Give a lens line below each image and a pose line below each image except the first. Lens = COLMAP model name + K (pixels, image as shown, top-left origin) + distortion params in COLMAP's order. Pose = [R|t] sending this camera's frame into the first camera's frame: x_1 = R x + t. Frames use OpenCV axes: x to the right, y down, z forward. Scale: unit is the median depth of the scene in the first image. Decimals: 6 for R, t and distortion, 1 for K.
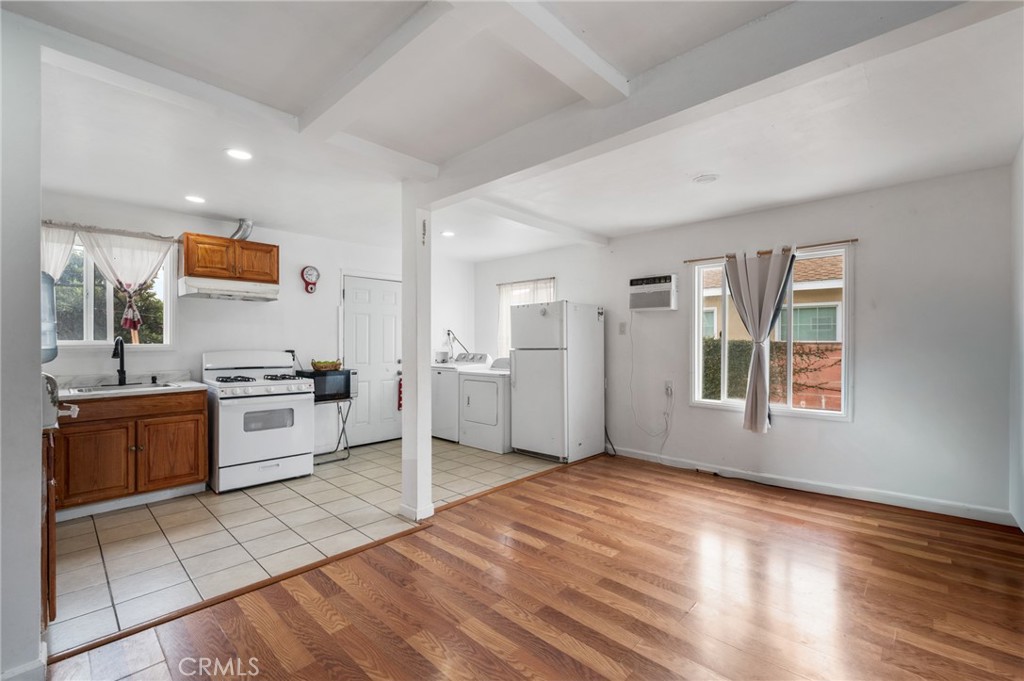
lens RADIAL K [[443.6, 0, 515.3], [0, 443.6, 342.8], [0, 0, 1]] dist [-0.000563, -0.000113]
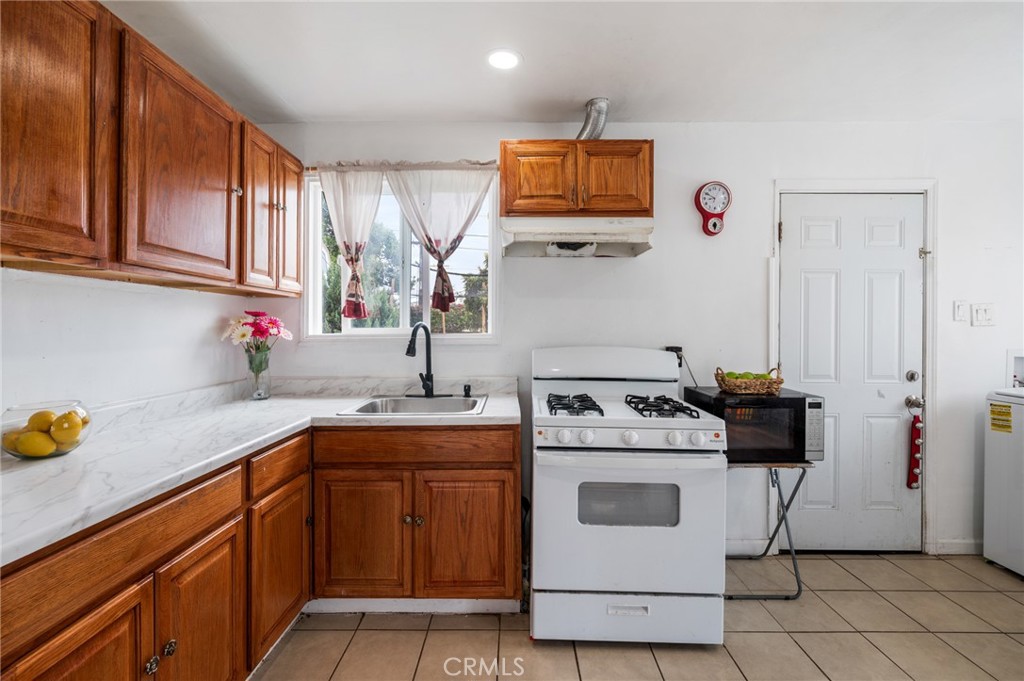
lens RADIAL K [[455.6, 0, 511.0], [0, 455.6, 328.6], [0, 0, 1]] dist [0.000456, 0.000169]
pose [[0.682128, 0.004513, -0.731219, -0.280298], [-0.003961, 0.999989, 0.002476, -0.005821], [0.731222, 0.001207, 0.682138, 0.561549]]
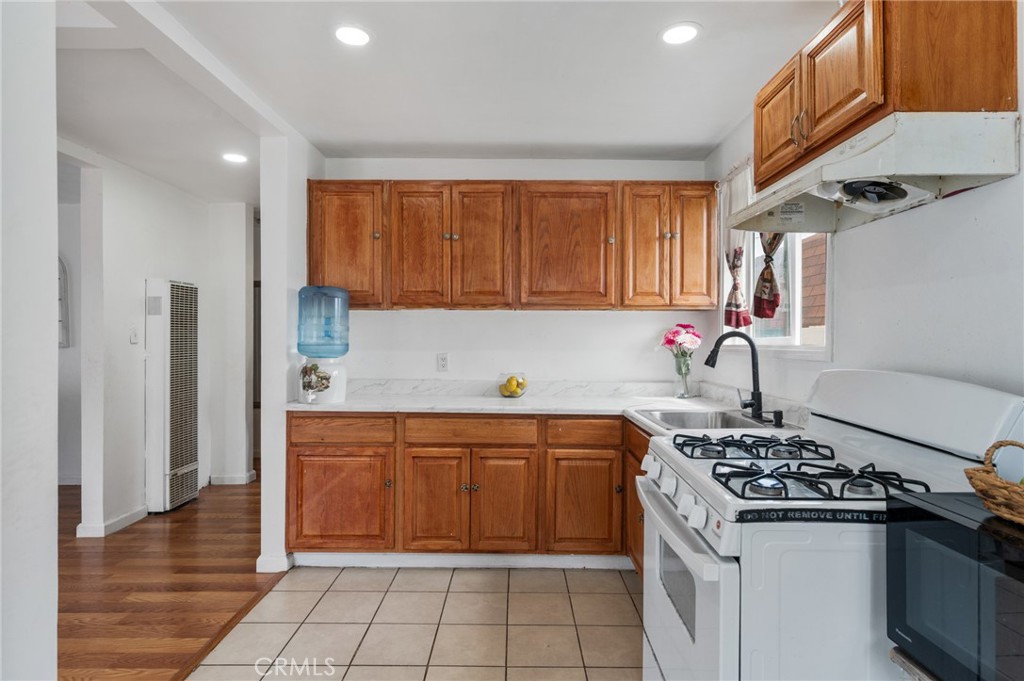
lens RADIAL K [[536.1, 0, 516.4], [0, 536.1, 338.5], [0, 0, 1]] dist [-0.000377, -0.000073]
pose [[-0.724509, 0.001676, -0.689263, -0.183521], [-0.001603, 0.999990, 0.004117, -0.005898], [0.689263, 0.004088, -0.724500, 1.137371]]
